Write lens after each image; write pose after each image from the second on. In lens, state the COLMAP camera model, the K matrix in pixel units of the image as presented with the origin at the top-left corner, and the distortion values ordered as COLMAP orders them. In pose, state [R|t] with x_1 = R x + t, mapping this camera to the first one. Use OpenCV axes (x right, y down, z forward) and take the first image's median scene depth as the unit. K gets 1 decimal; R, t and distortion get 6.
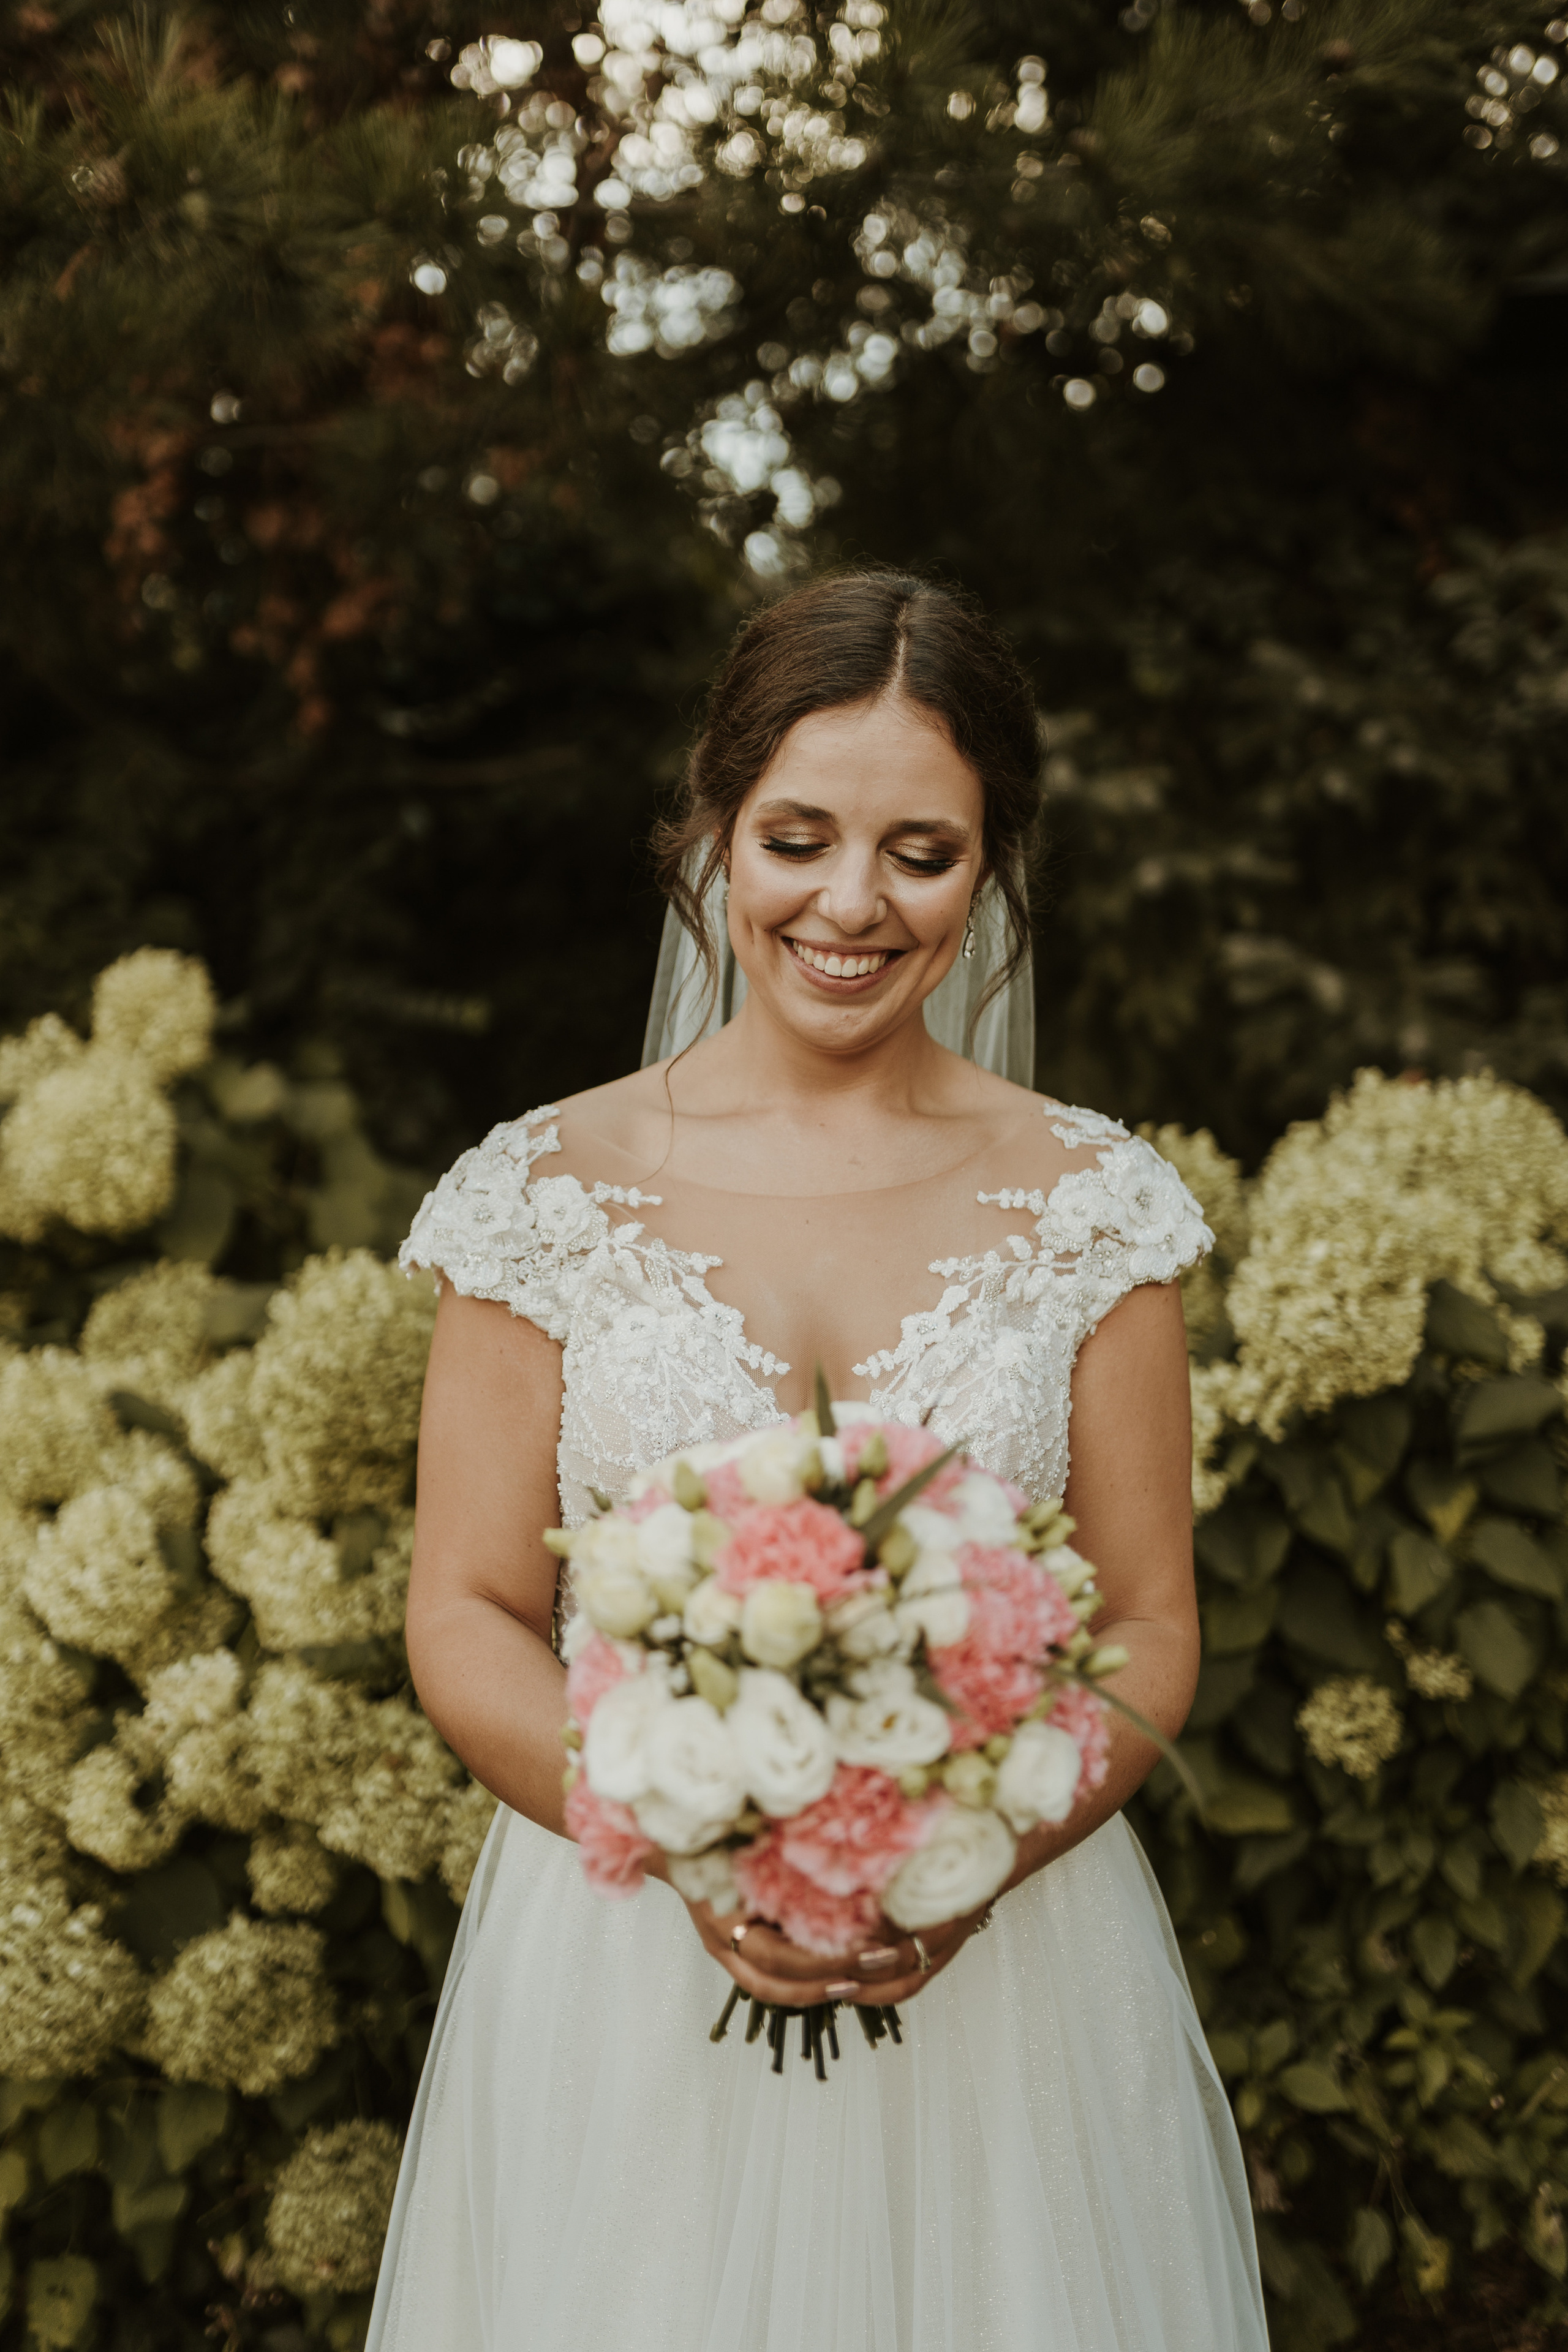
lens RADIAL K [[2488.7, 0, 728.4], [0, 2488.7, 1084.8], [0, 0, 1]] dist [0.004098, 0.001147]
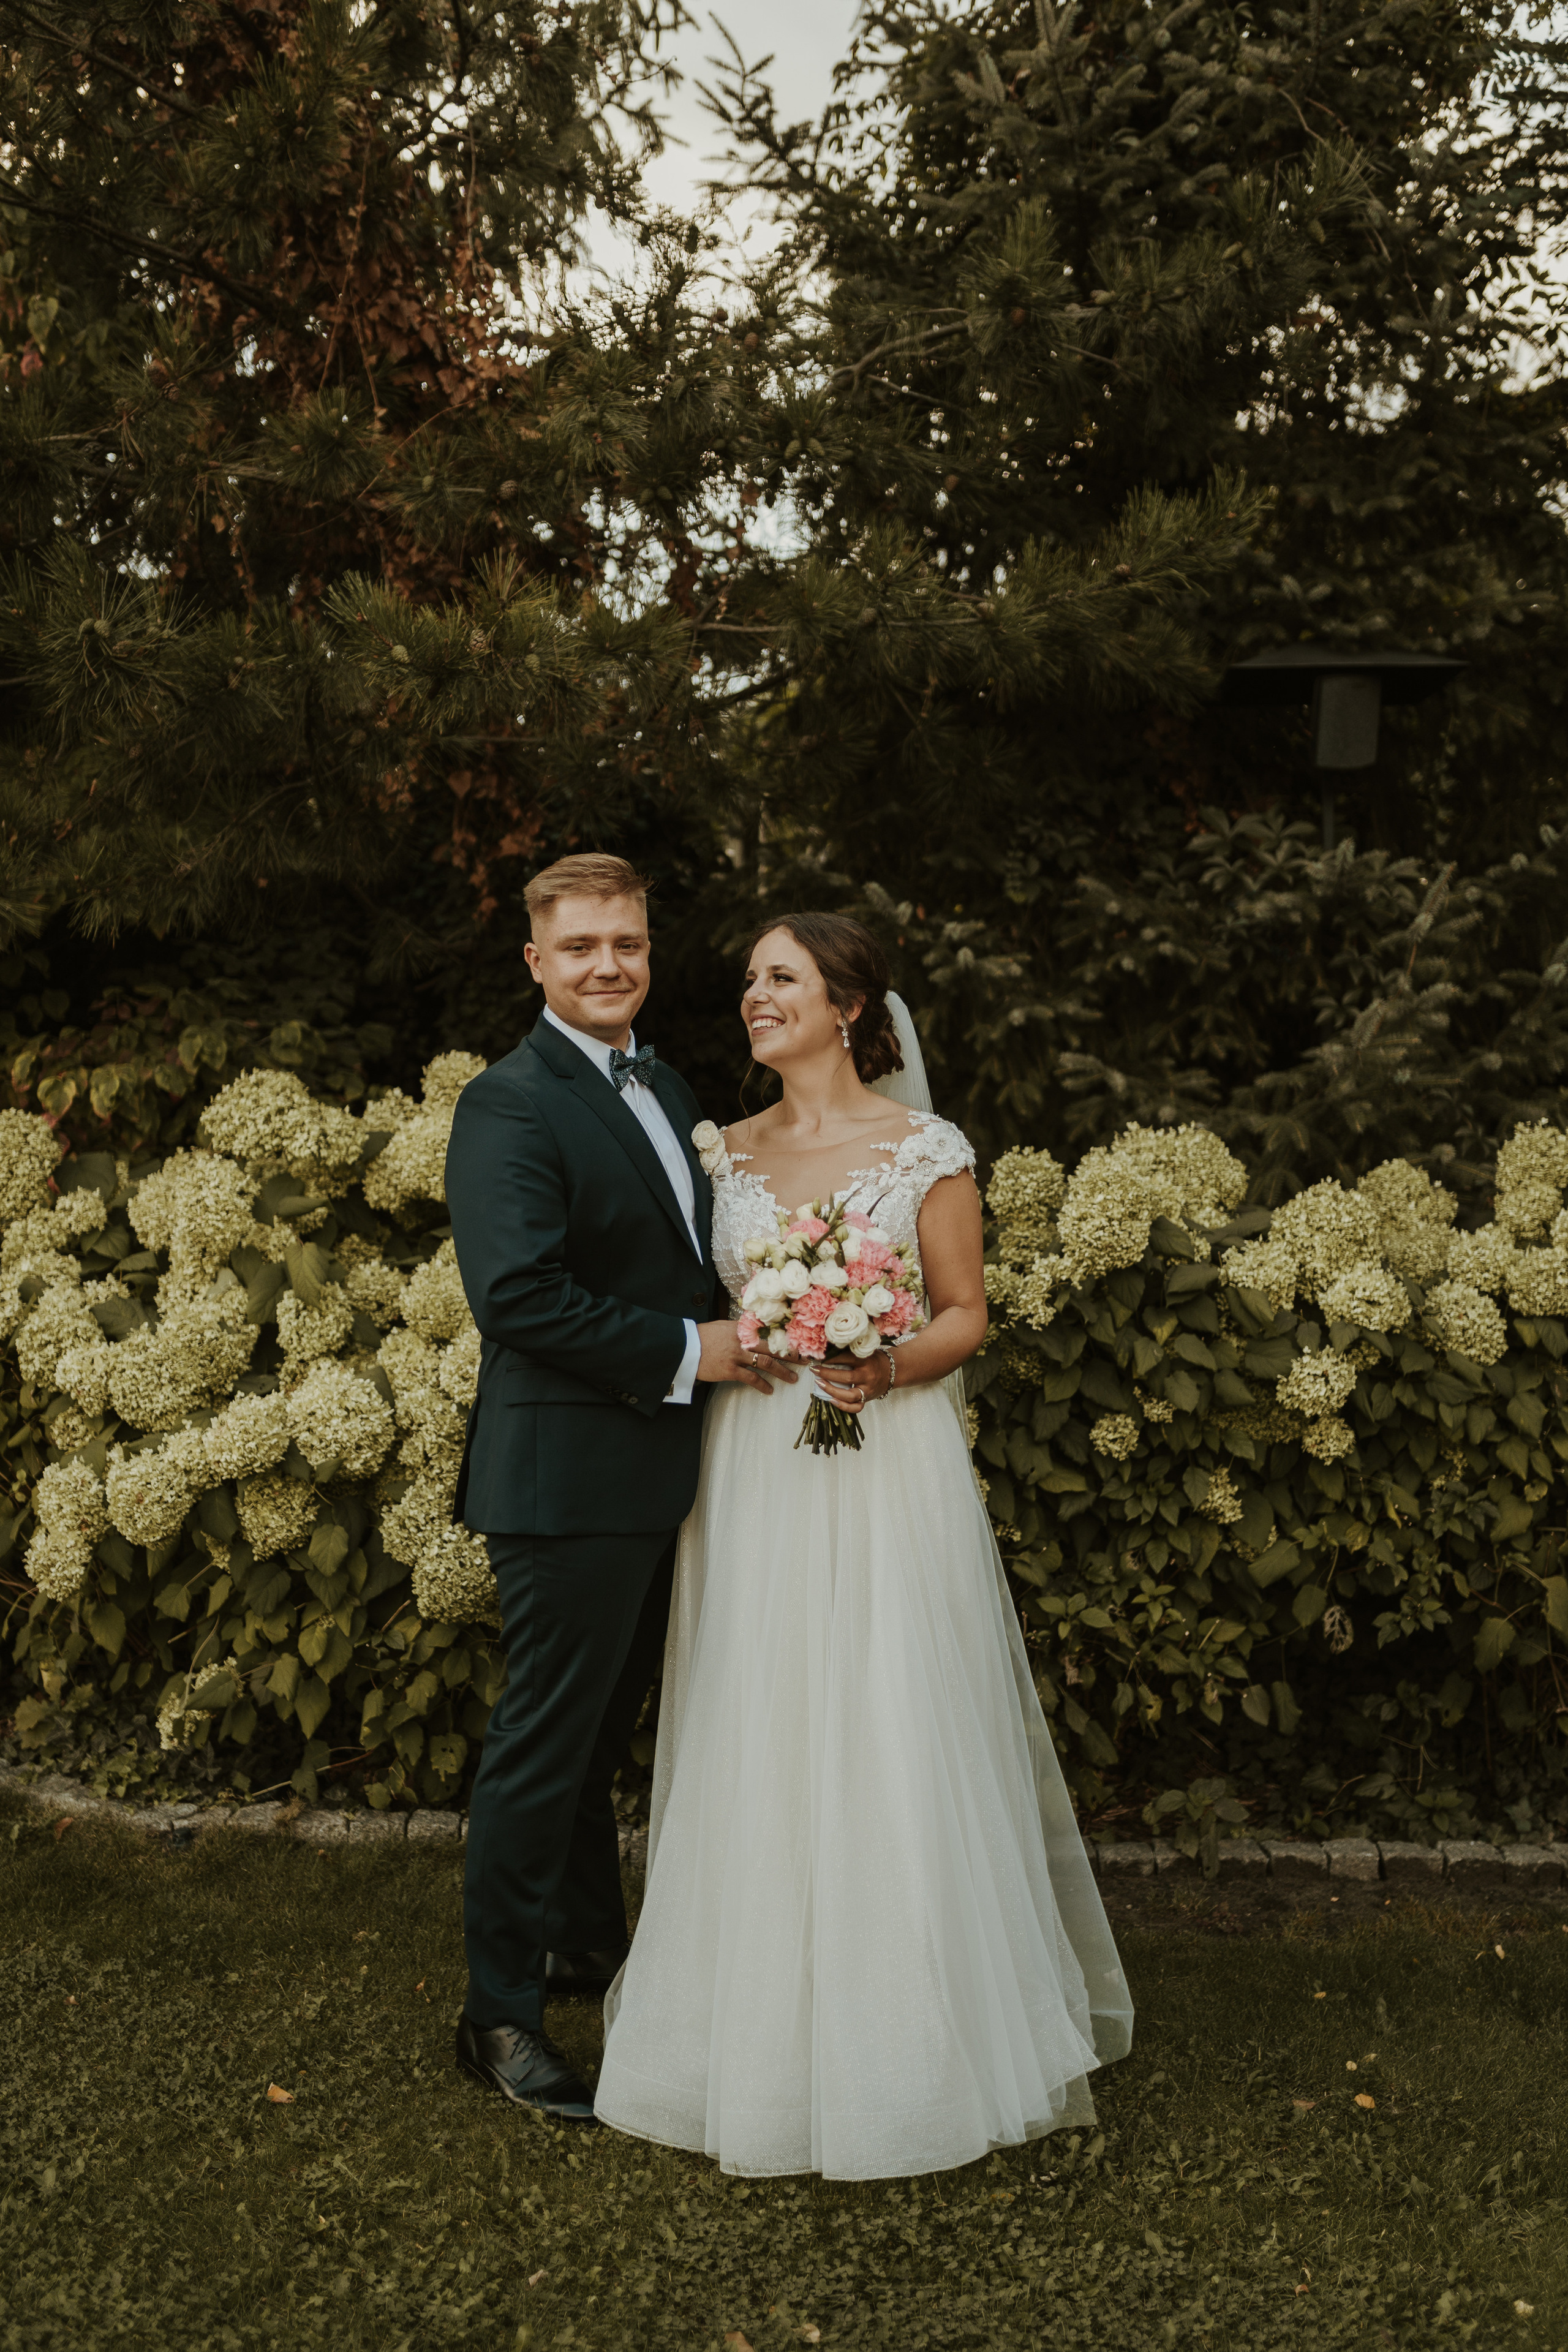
lens RADIAL K [[2252.8, 0, 778.6], [0, 2252.8, 1182.5], [0, 0, 1]] dist [0.004203, 0.004950]
pose [[0.997560, 0.009663, 0.069148, -0.147799], [-0.009130, 0.999926, -0.008020, 0.065672], [-0.069221, 0.007369, 0.997574, -0.789501]]
